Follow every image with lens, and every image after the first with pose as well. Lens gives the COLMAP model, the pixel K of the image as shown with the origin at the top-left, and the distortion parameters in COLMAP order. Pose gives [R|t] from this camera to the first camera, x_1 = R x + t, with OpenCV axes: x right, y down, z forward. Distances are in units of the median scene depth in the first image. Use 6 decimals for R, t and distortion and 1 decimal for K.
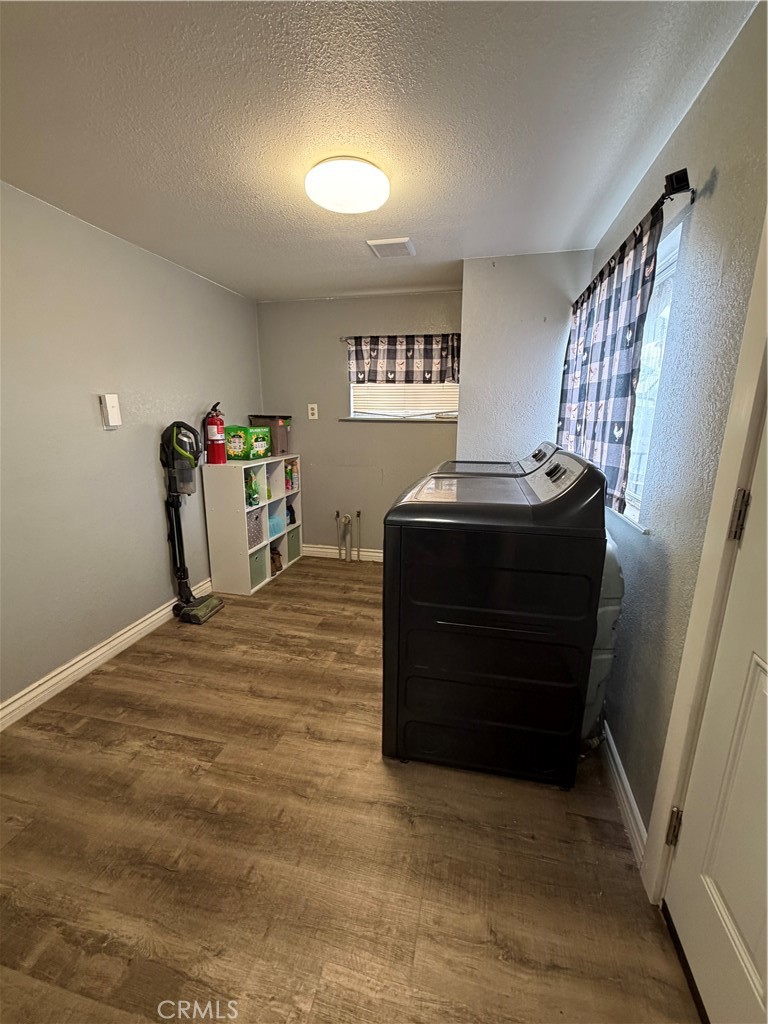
lens RADIAL K [[409.4, 0, 384.0], [0, 409.4, 509.7], [0, 0, 1]] dist [0.000095, 0.000198]
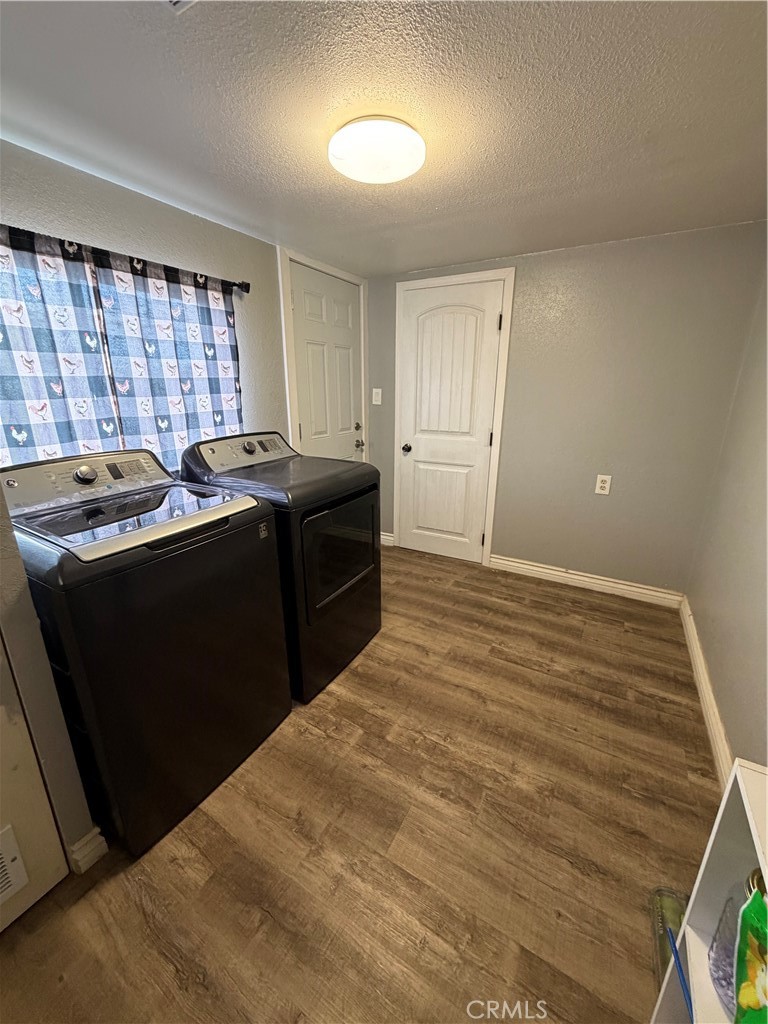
lens RADIAL K [[409.4, 0, 383.8], [0, 409.4, 508.5], [0, 0, 1]] dist [0.000095, 0.000198]
pose [[-0.953571, -0.090665, 0.287196, -0.362828], [0.066295, 0.867028, 0.493829, -0.480726], [-0.293780, 0.489940, -0.820763, 1.770601]]
